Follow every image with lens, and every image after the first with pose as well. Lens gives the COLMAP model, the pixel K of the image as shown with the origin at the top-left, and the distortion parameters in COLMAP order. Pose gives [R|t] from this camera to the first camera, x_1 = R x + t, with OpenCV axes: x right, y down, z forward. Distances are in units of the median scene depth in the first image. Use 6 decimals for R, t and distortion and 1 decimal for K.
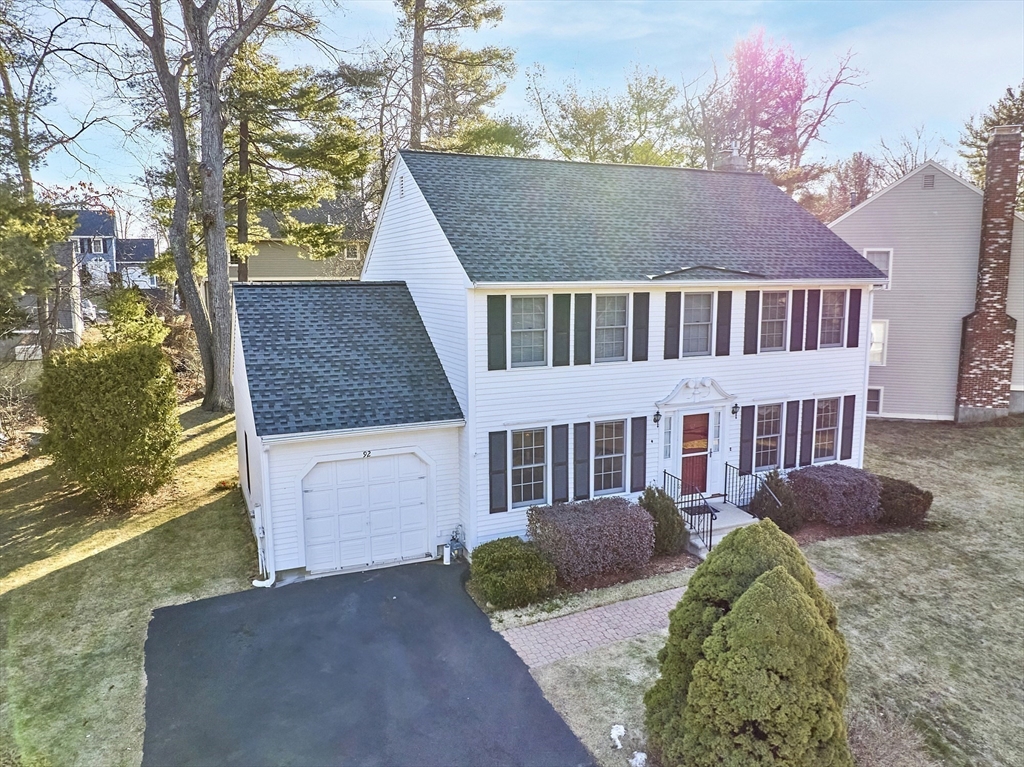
lens RADIAL K [[723.5, 0, 508.9], [0, 723.5, 385.6], [0, 0, 1]] dist [-0.038984, 0.001049]
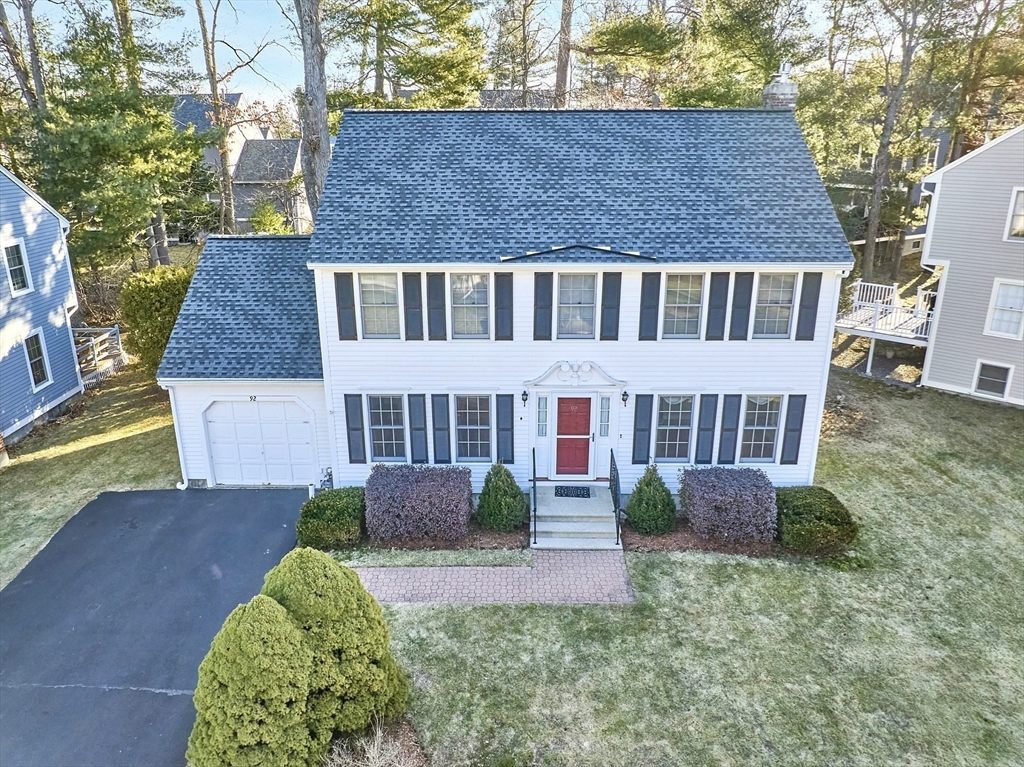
lens RADIAL K [[723.5, 0, 509.8], [0, 723.5, 381.0], [0, 0, 1]] dist [-0.038984, 0.001049]
pose [[0.908556, 0.137409, -0.394518, 0.586686], [-0.066525, 0.979896, 0.188090, -0.166174], [0.412432, -0.144645, 0.899432, 0.098177]]
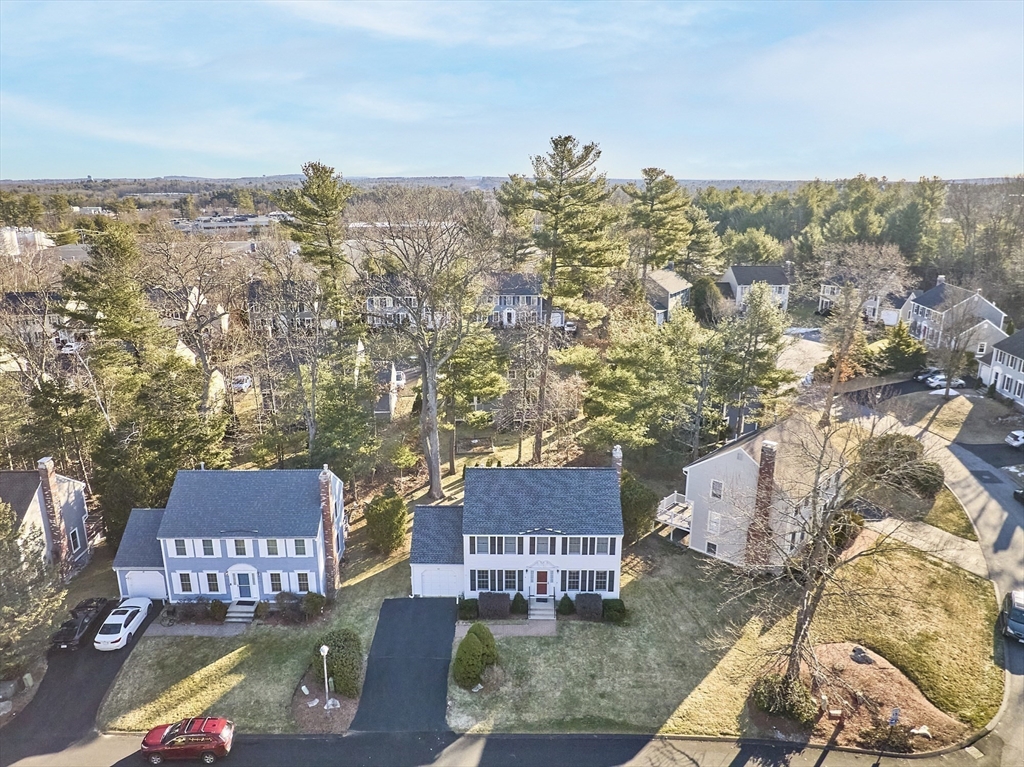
lens RADIAL K [[723.5, 0, 507.2], [0, 723.5, 384.4], [0, 0, 1]] dist [-0.038984, 0.001049]
pose [[0.908903, 0.122709, -0.398544, 1.322357], [-0.070368, 0.987152, 0.143458, -1.246610], [0.411026, -0.102344, 0.905860, -1.881490]]
